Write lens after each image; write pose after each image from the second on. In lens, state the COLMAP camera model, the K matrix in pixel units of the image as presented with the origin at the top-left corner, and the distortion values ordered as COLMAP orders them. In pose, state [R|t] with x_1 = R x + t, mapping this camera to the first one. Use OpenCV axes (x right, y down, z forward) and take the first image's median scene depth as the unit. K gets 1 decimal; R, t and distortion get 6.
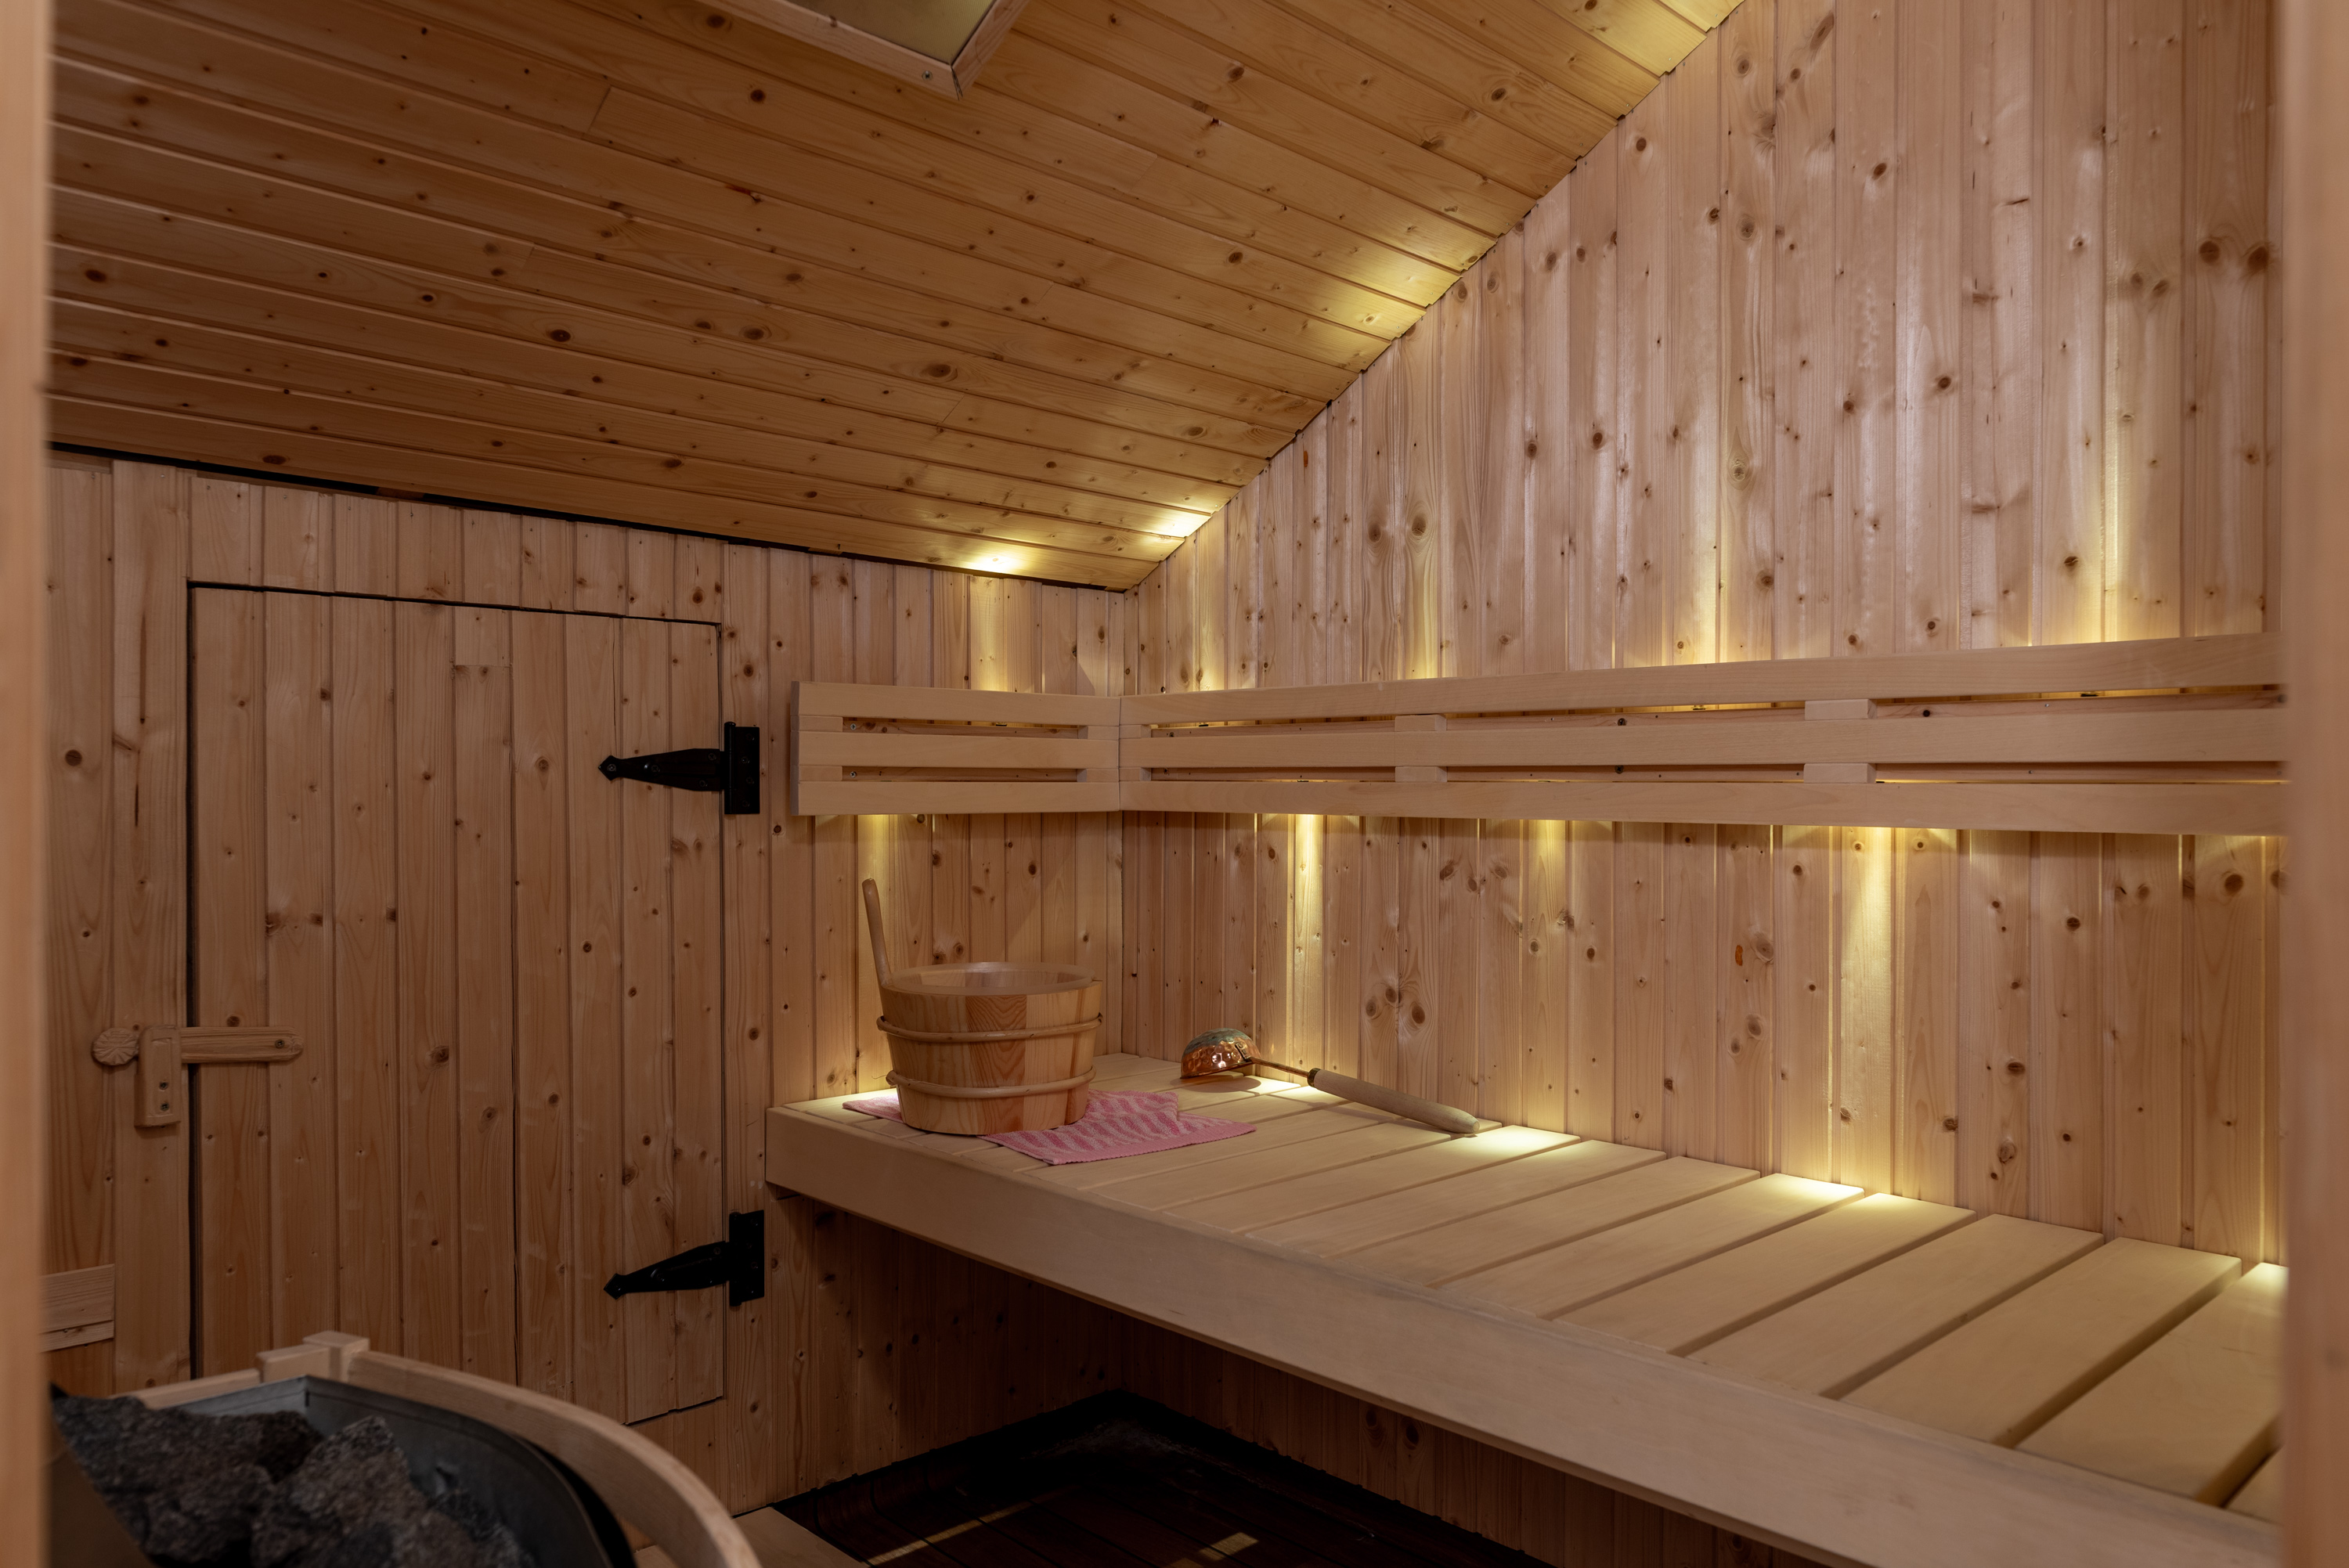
lens RADIAL K [[1606.7, 0, 1174.0], [0, 1606.7, 788.2], [0, 0, 1]] dist [0.008707, -0.004044]
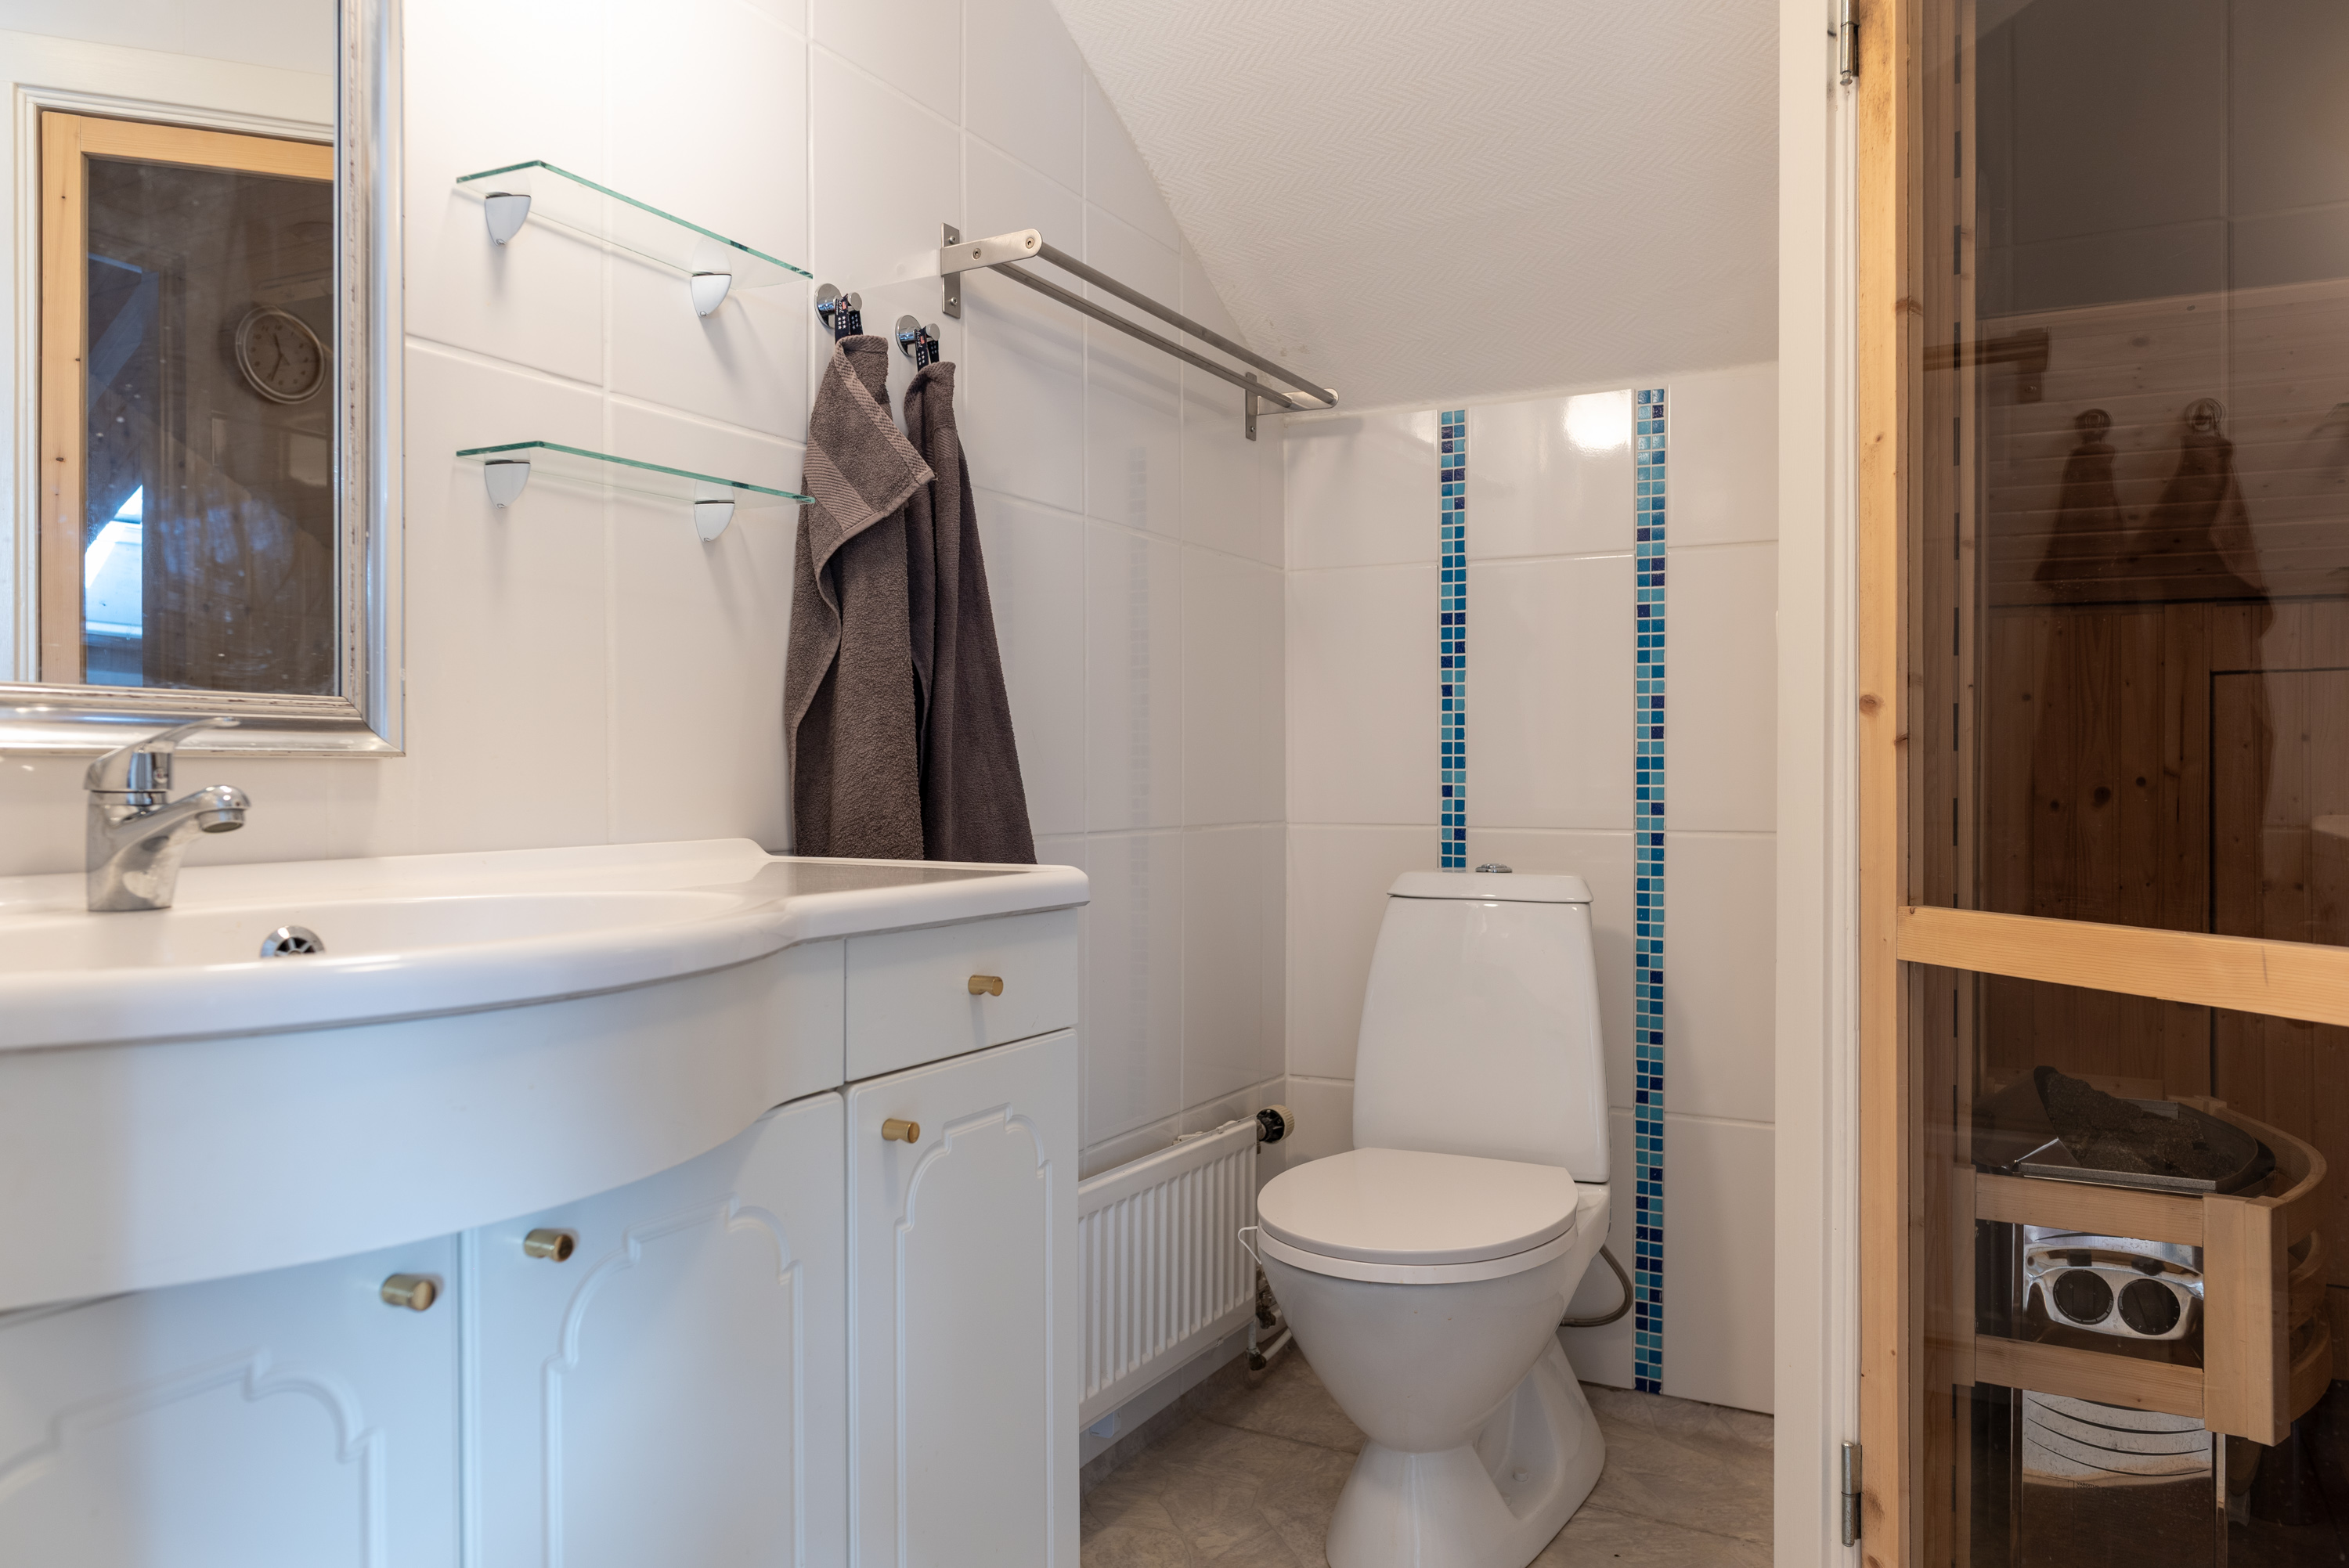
lens RADIAL K [[1606.7, 0, 1174.5], [0, 1606.7, 782.9], [0, 0, 1]] dist [0.008707, -0.004044]
pose [[0.312334, -0.002900, -0.949968, 0.613989], [0.002186, 0.999995, -0.002334, -0.015499], [0.949970, -0.001347, 0.312338, -0.504241]]
